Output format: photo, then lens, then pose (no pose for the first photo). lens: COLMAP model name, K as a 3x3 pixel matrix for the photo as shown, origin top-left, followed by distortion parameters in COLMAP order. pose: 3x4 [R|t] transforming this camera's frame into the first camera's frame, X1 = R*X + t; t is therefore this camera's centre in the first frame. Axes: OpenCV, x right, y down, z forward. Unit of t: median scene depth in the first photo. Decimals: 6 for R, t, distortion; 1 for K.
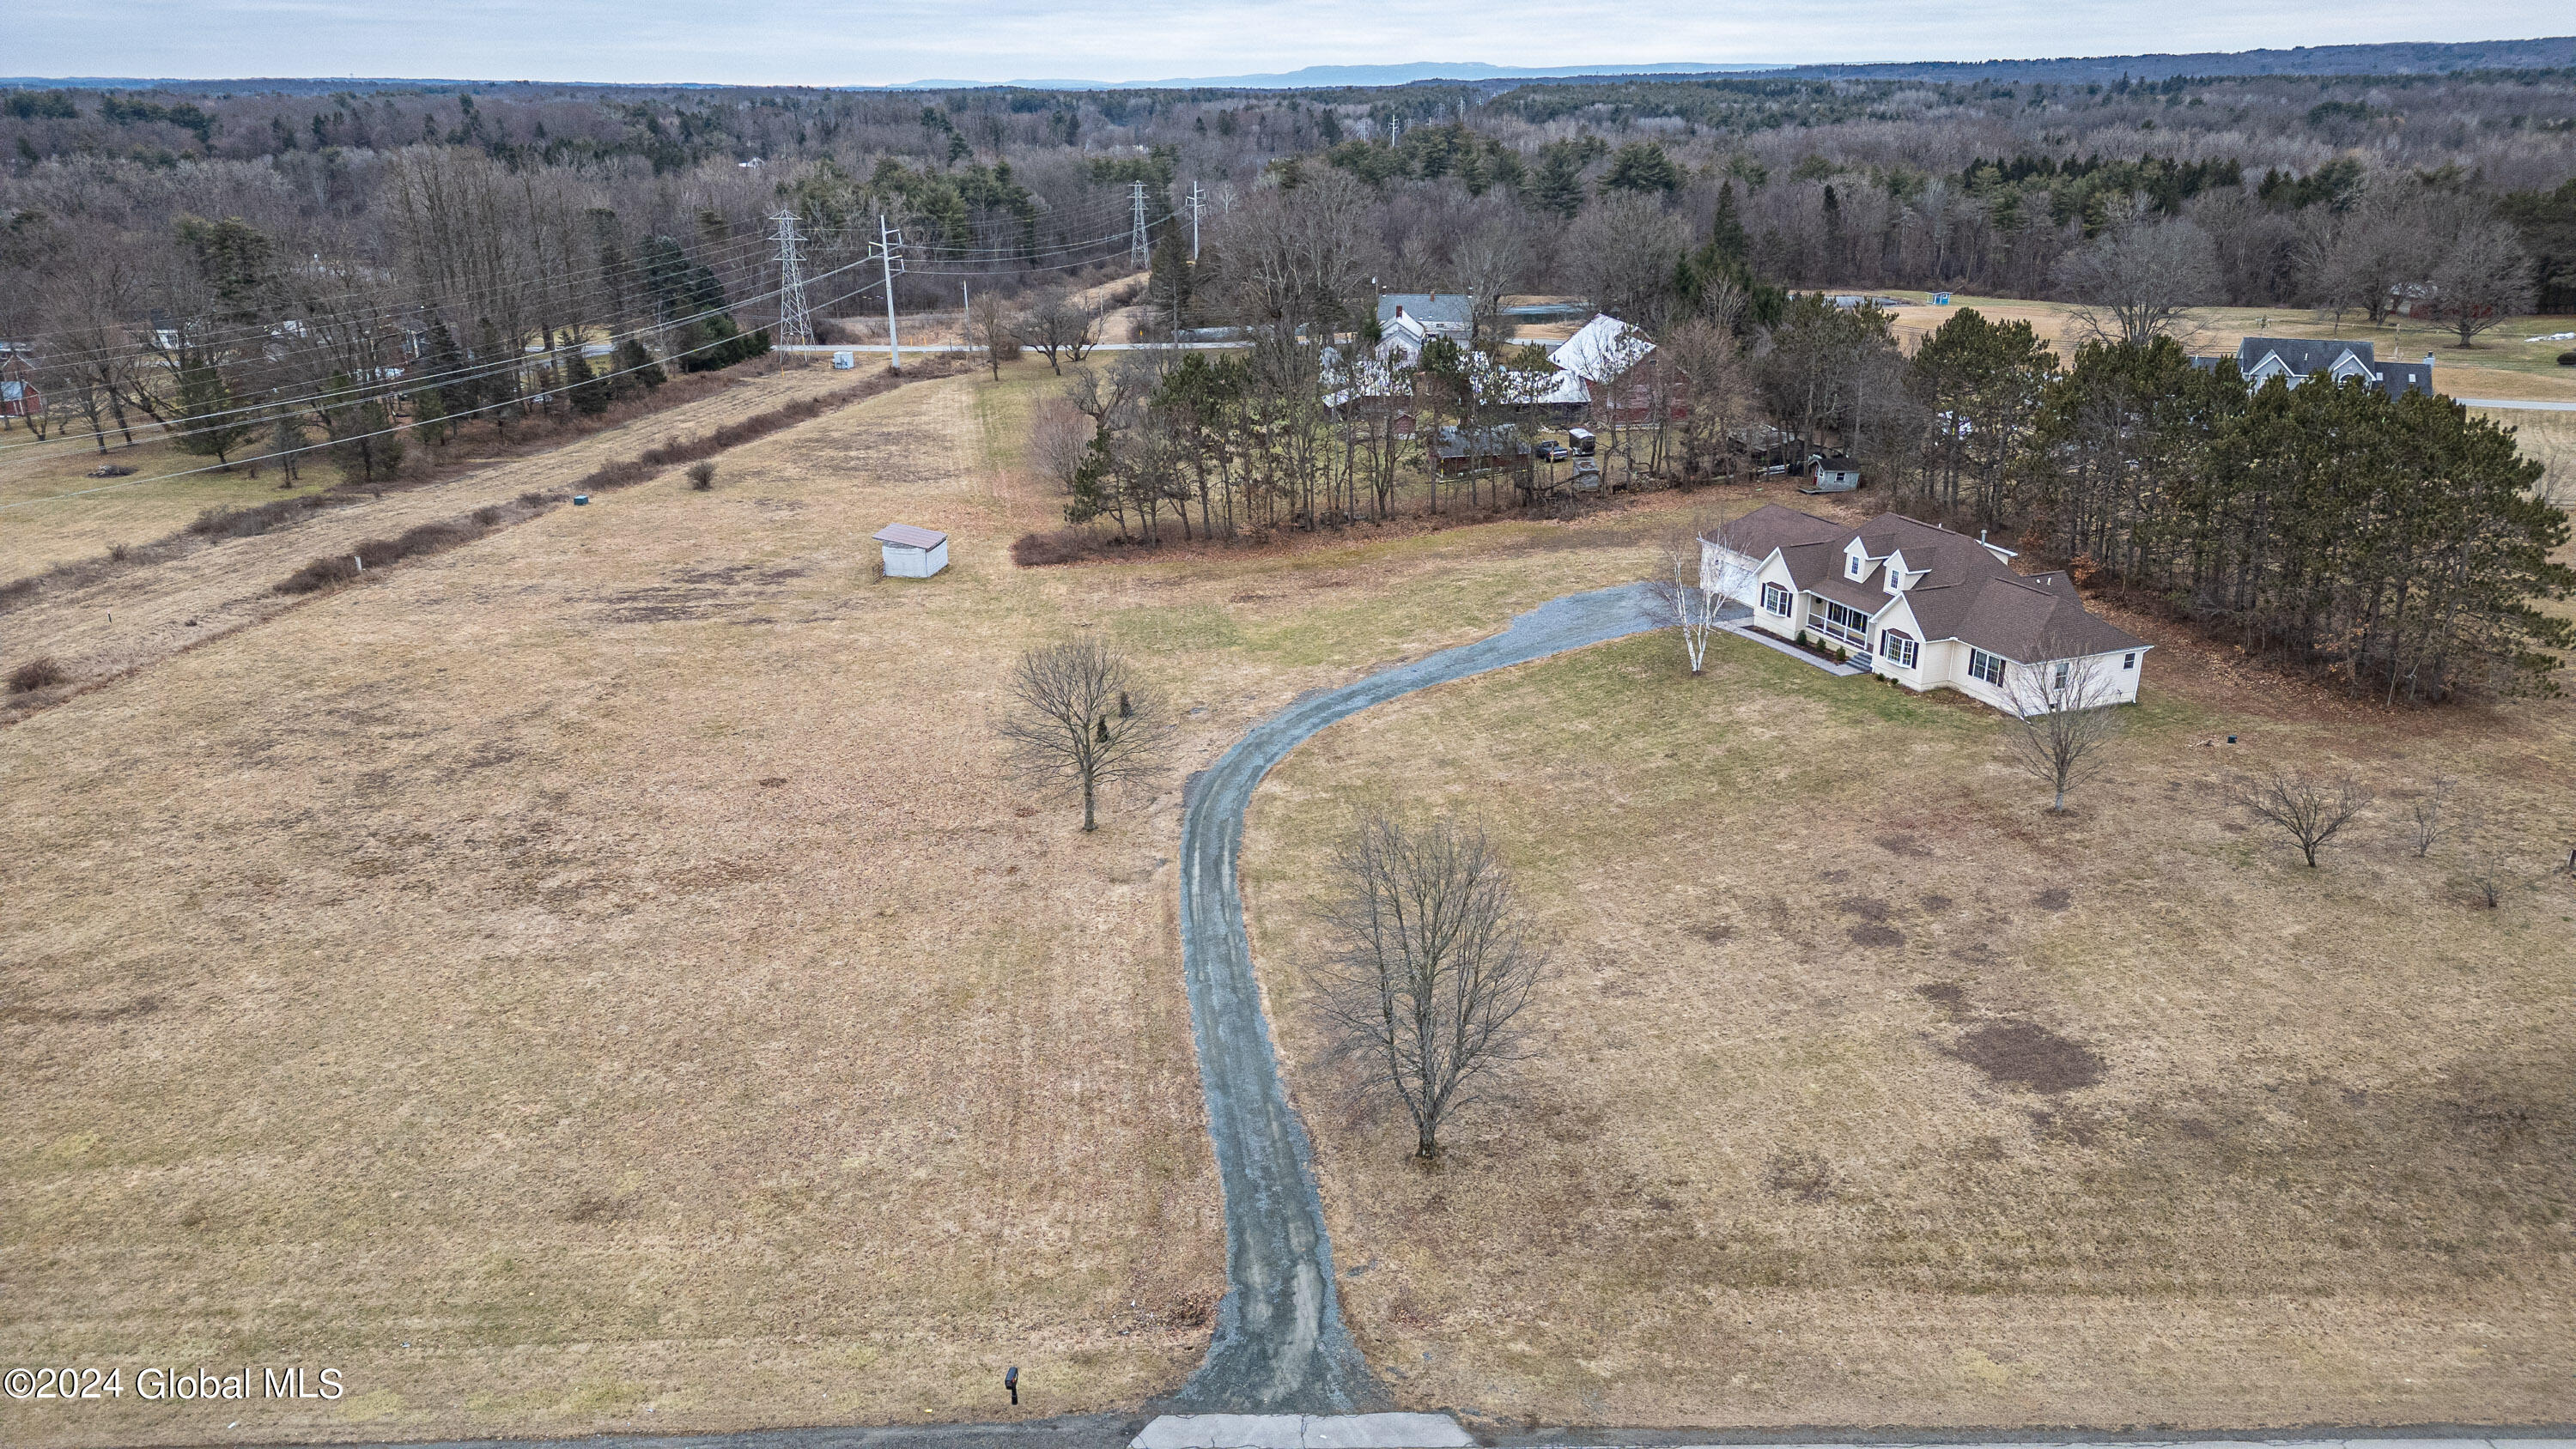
lens RADIAL K [[1785.7, 0, 1289.5], [0, 1785.7, 724.6], [0, 0, 1]] dist [0.084154, -0.084155]
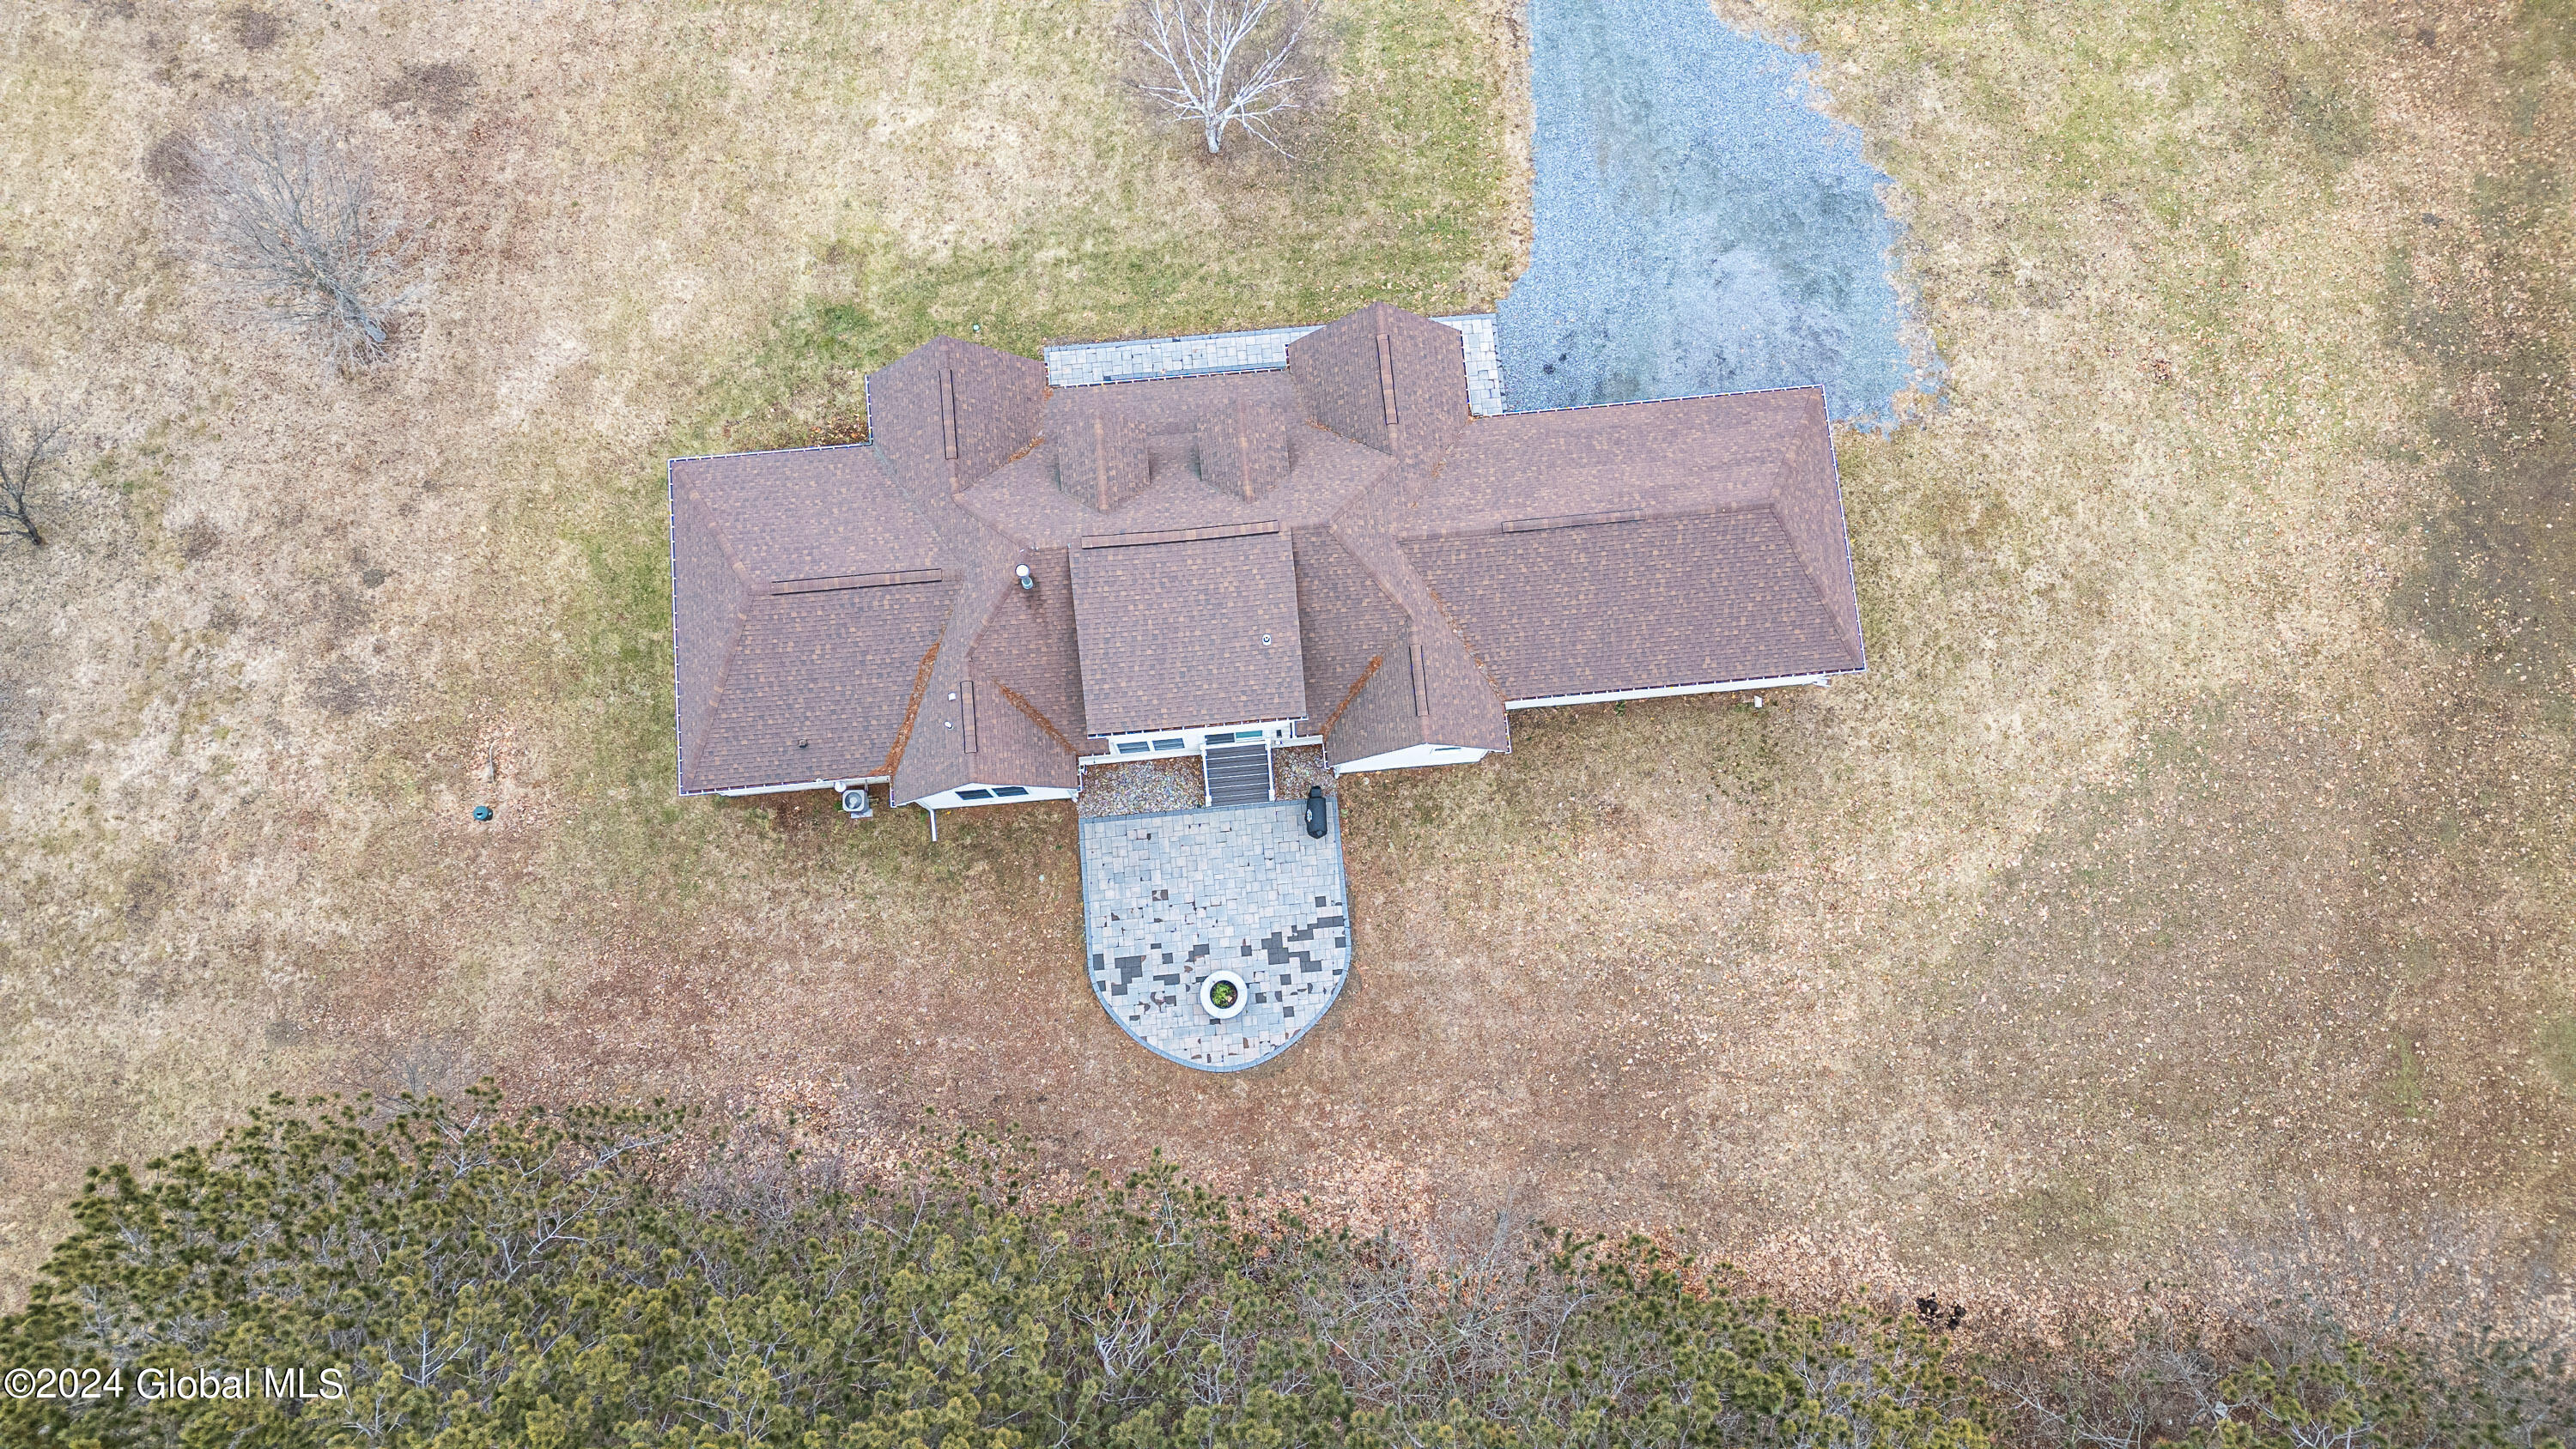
lens RADIAL K [[1785.7, 0, 1285.2], [0, 1785.7, 724.9], [0, 0, 1]] dist [0.084154, -0.084155]
pose [[-0.289142, 0.939399, -0.184193, 0.590077], [-0.335604, 0.080727, 0.938538, -0.627146], [0.896530, 0.333187, 0.291924, 1.176154]]
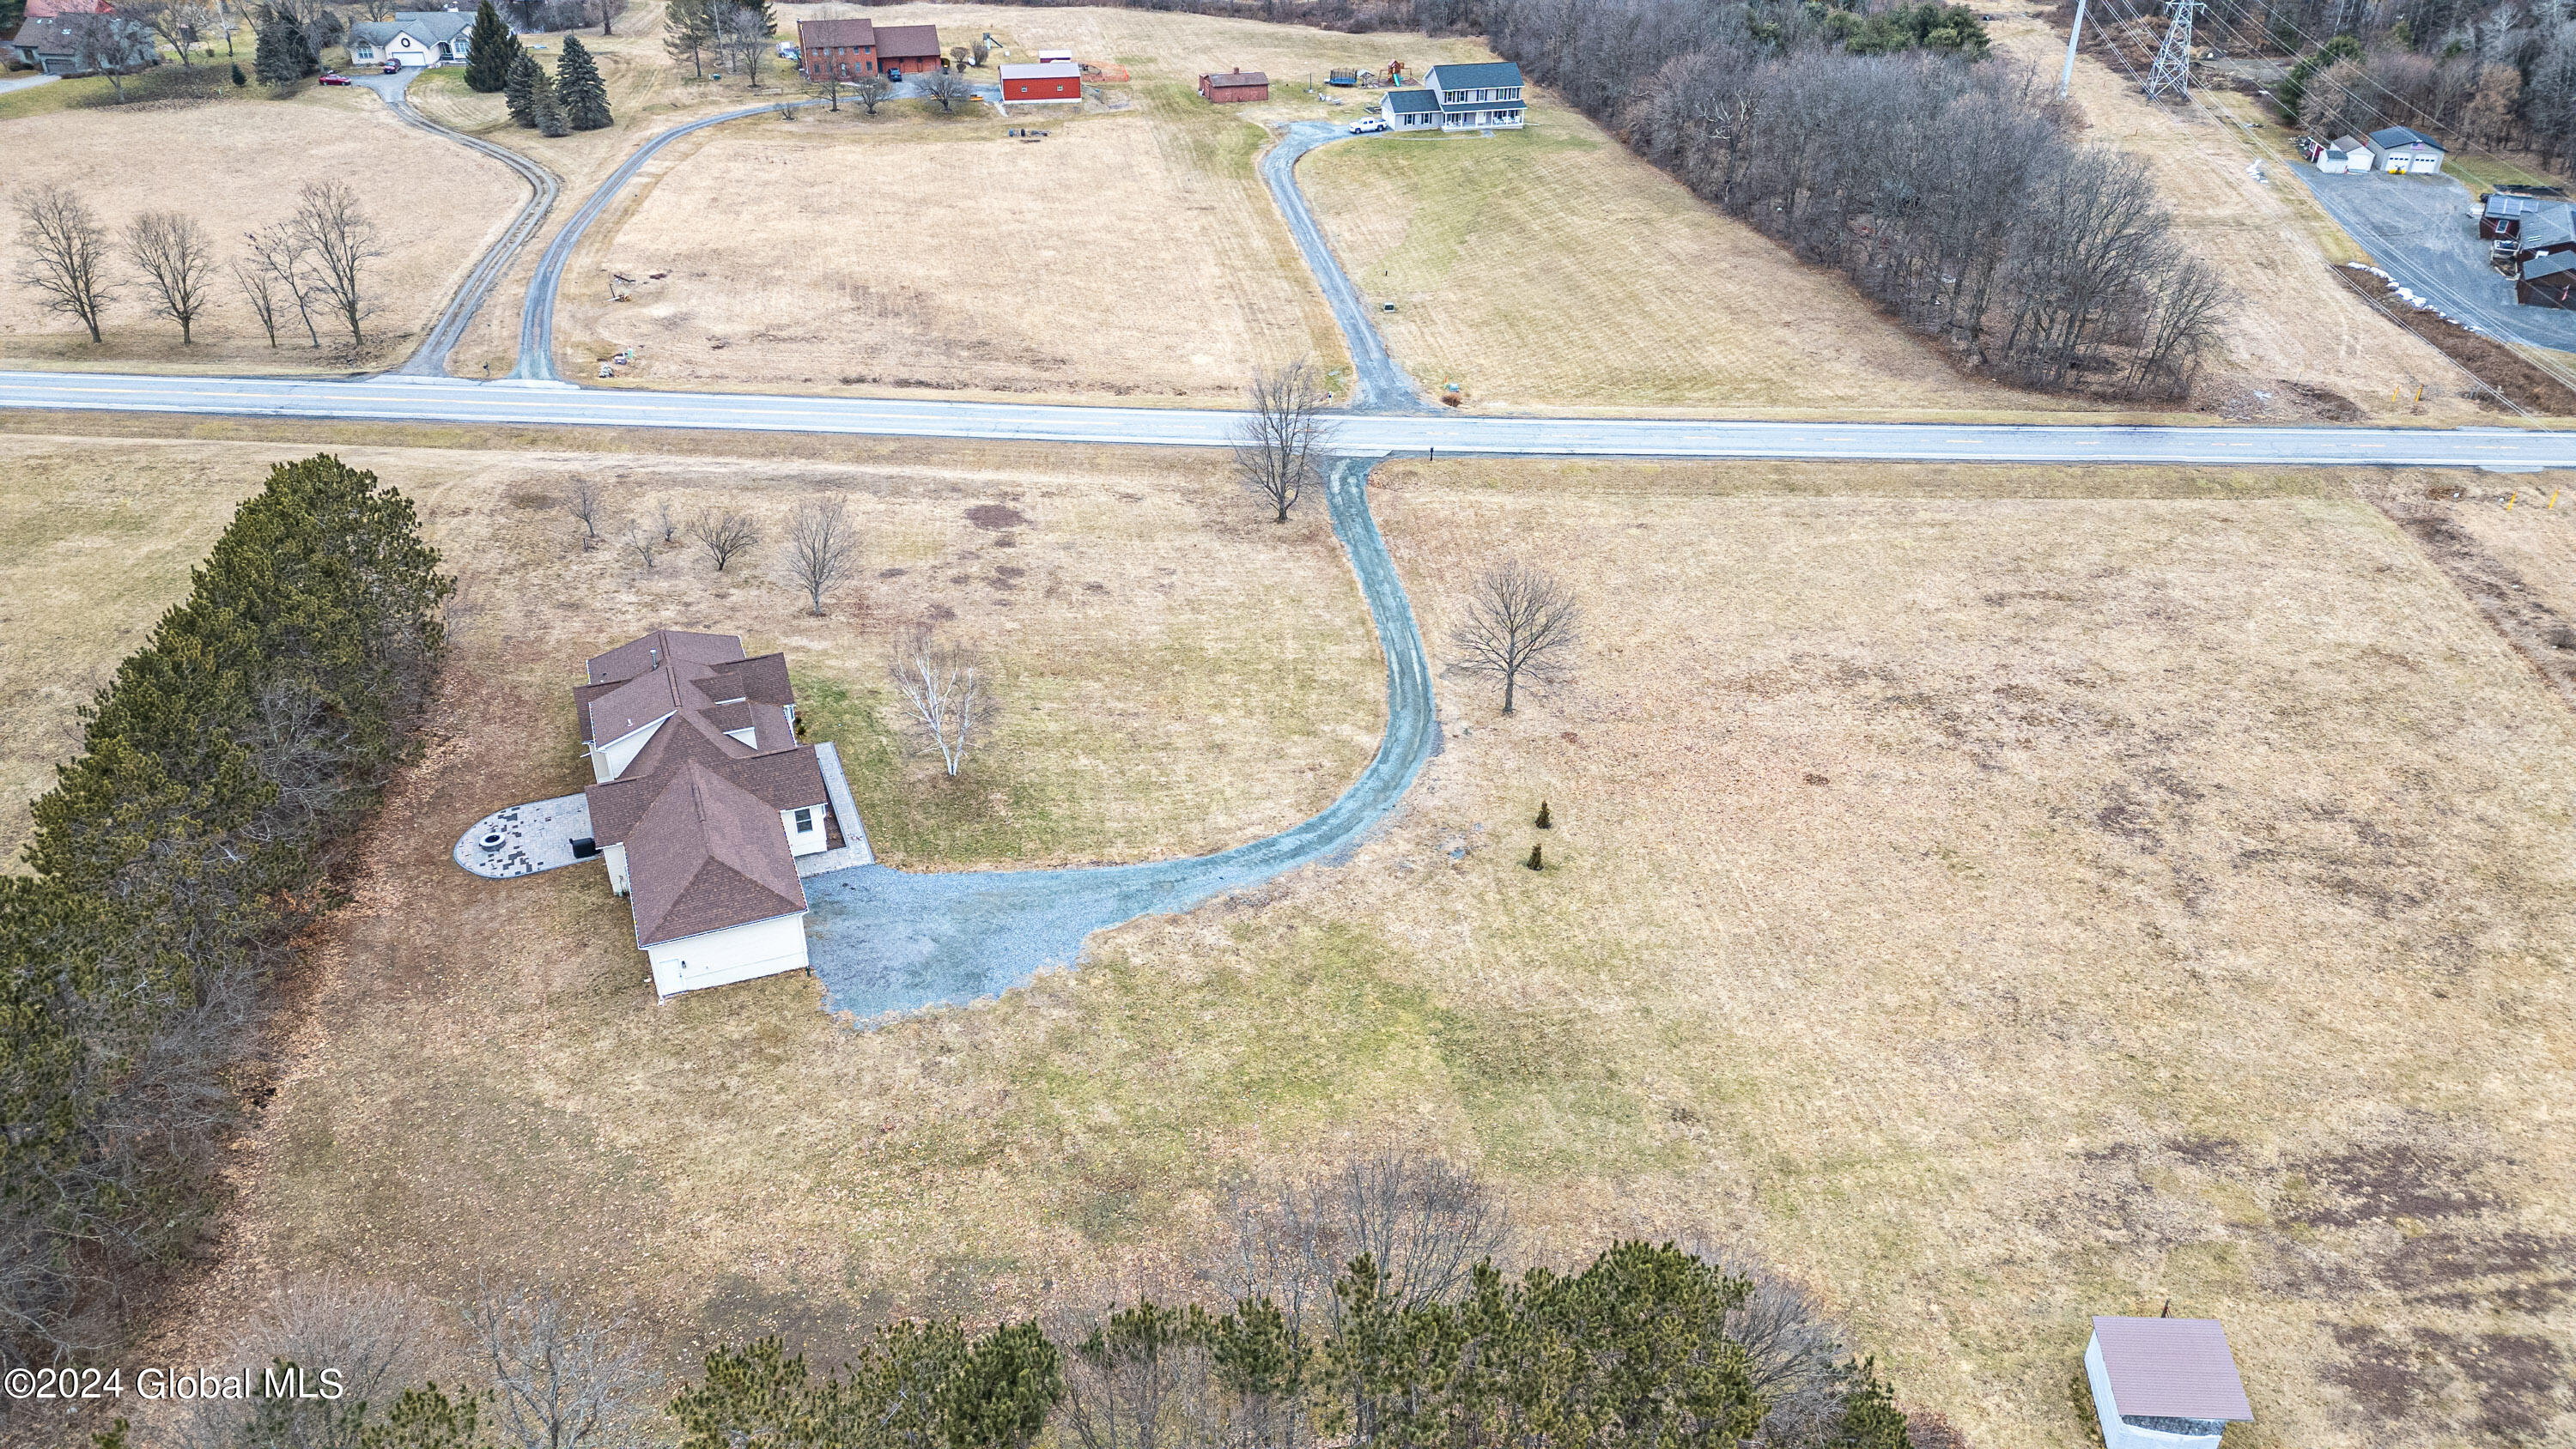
lens RADIAL K [[1785.7, 0, 1288.3], [0, 1785.7, 718.0], [0, 0, 1]] dist [0.084154, -0.084155]
pose [[-0.999979, -0.006349, 0.001564, 0.049864], [-0.002865, 0.640396, 0.768040, -1.034995], [-0.005878, 0.768019, -0.640400, 2.048715]]
